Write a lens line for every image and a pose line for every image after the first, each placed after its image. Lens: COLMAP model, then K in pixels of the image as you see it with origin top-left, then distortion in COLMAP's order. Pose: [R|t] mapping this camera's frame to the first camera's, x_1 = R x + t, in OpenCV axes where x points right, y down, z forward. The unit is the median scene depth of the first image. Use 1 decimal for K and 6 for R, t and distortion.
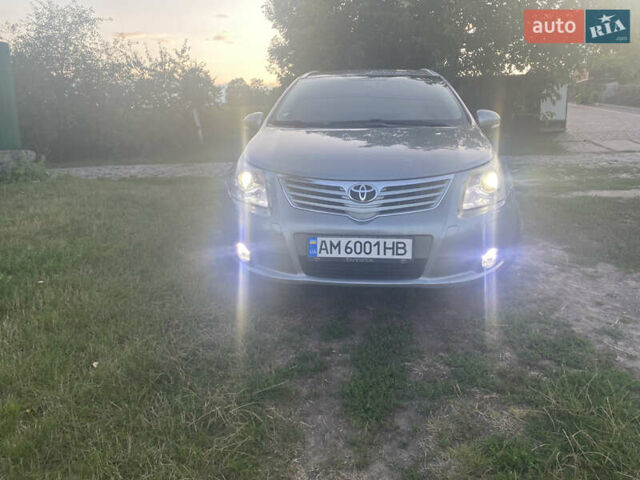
lens RADIAL K [[521.7, 0, 318.6], [0, 521.7, 228.8], [0, 0, 1]] dist [0.128569, -0.181843]
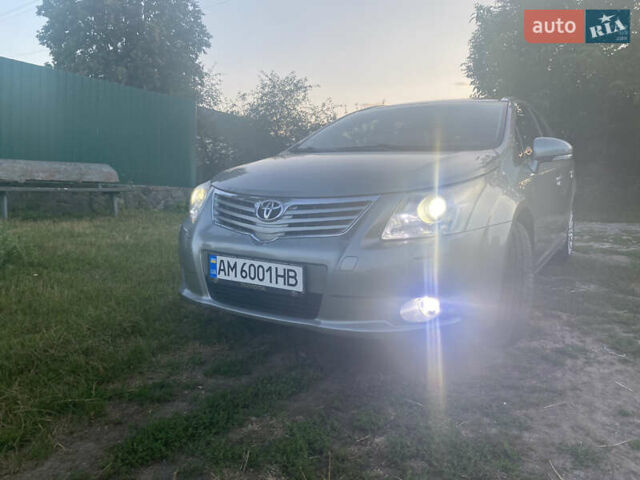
lens RADIAL K [[520.5, 0, 320.0], [0, 520.5, 240.0], [0, 0, 1]] dist [-0.007082, -0.002865]
pose [[0.886497, 0.076179, -0.456420, 0.420574], [-0.122530, 0.989792, -0.072787, 0.024557], [0.446216, 0.120451, 0.886782, 0.210564]]
